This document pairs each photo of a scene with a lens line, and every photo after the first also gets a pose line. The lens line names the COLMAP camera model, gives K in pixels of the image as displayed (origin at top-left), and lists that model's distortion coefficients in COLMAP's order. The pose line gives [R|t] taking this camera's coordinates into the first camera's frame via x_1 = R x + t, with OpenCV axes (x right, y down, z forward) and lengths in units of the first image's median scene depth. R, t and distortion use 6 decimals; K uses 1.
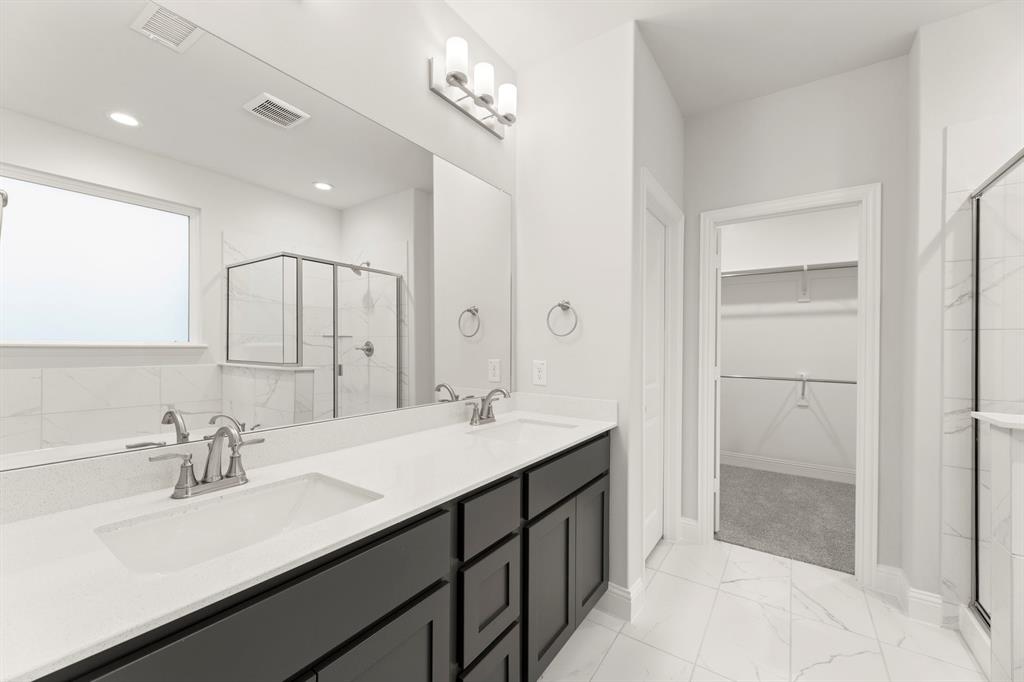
lens RADIAL K [[409.9, 0, 512.0], [0, 409.9, 341.0], [0, 0, 1]] dist [0.000319, 0.000036]
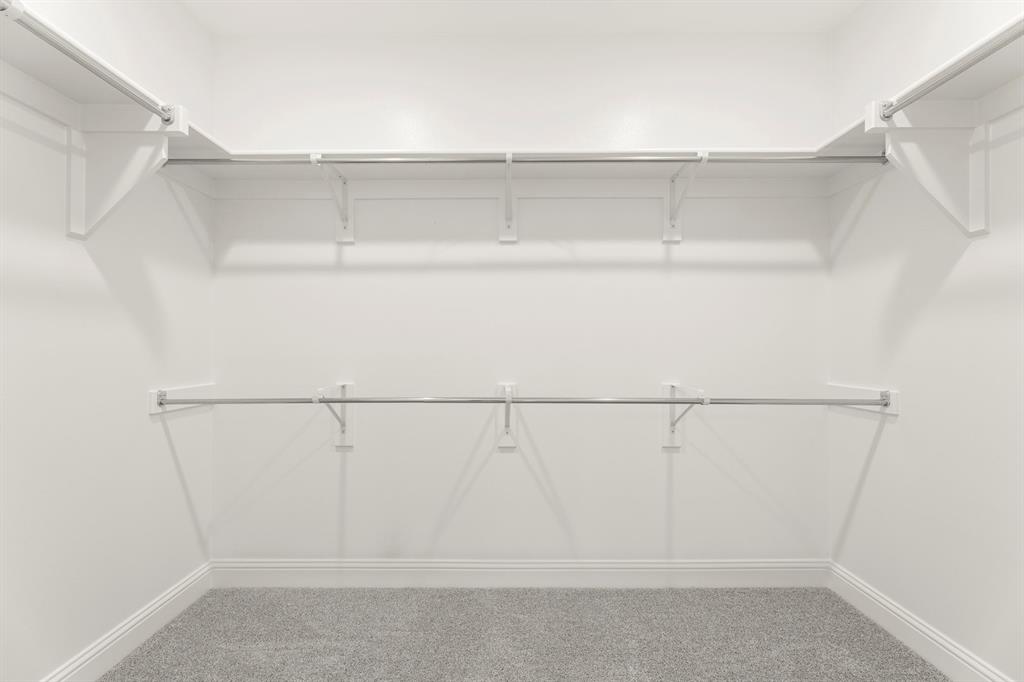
lens RADIAL K [[409.9, 0, 512.0], [0, 409.9, 341.0], [0, 0, 1]] dist [0.000319, 0.000036]
pose [[0.819870, -0.001046, 0.572549, 0.429737], [0.003796, 0.999986, -0.003609, 0.028740], [-0.572537, 0.005133, 0.819863, 0.587790]]
